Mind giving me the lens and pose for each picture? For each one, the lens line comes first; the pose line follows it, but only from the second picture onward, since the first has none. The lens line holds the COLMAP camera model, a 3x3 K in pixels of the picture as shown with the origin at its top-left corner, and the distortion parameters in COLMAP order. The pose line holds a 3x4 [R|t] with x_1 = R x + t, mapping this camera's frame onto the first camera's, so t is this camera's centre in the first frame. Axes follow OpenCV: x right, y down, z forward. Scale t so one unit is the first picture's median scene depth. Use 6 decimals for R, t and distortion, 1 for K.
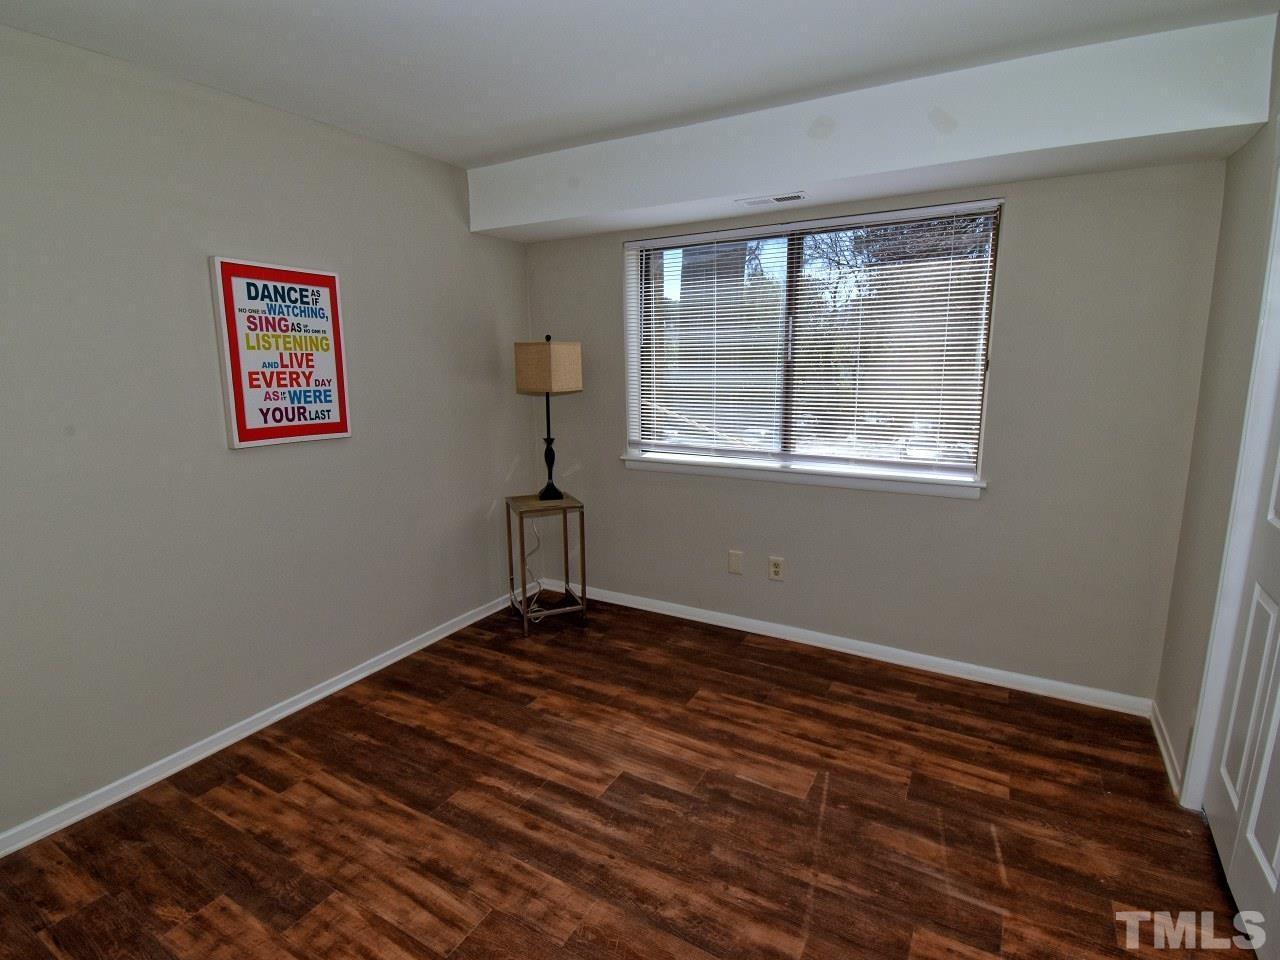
lens RADIAL K [[647.4, 0, 641.3], [0, 647.4, 483.8], [0, 0, 1]] dist [0.015444, -0.020973]
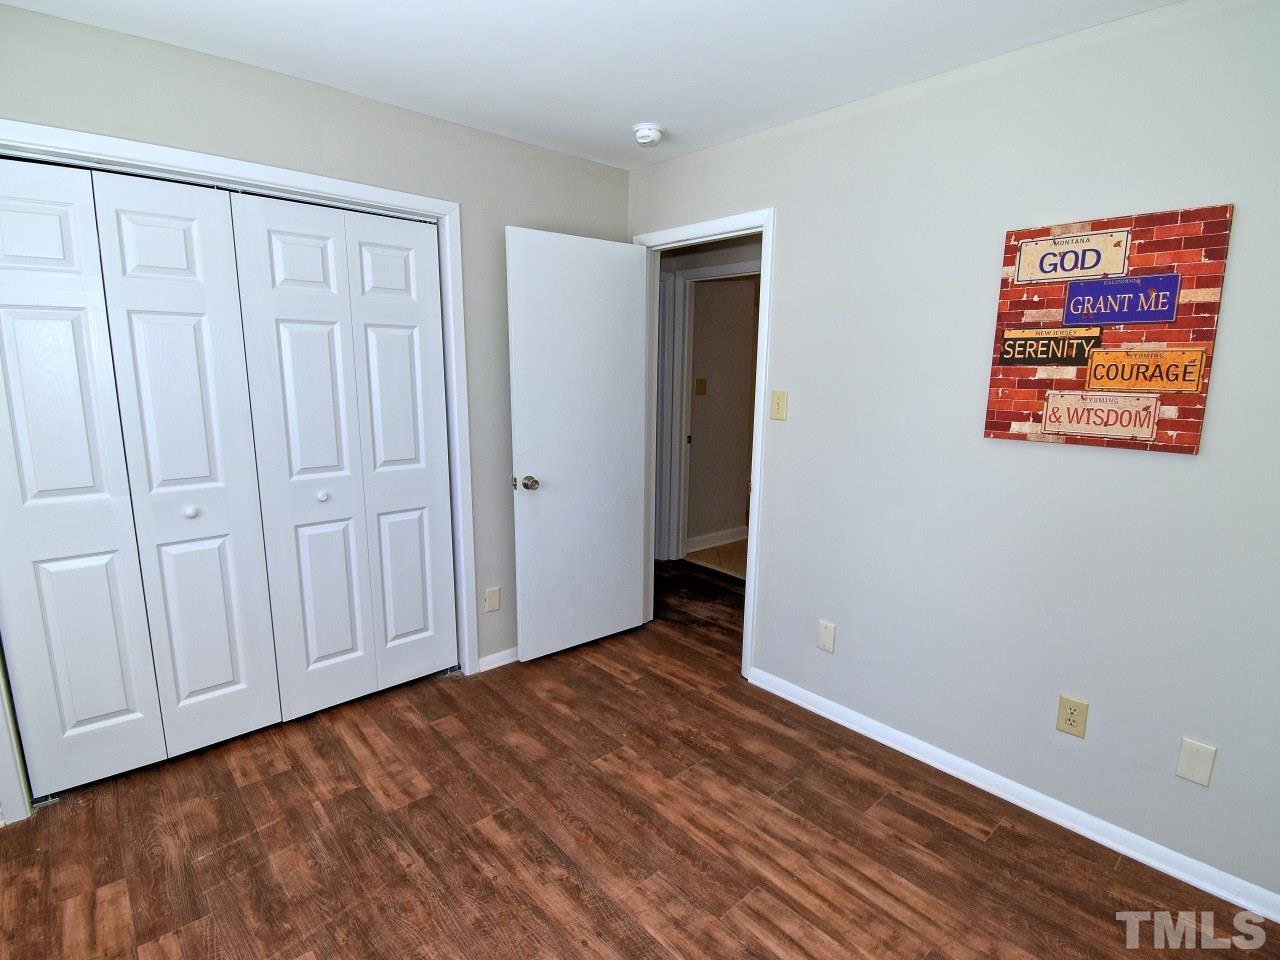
lens RADIAL K [[647.4, 0, 640.8], [0, 647.4, 481.8], [0, 0, 1]] dist [0.015444, -0.020973]
pose [[-0.951682, -0.057710, 0.301614, -0.365135], [0.053949, 0.935488, 0.349217, -0.312920], [-0.302310, 0.348615, -0.887173, 1.637099]]
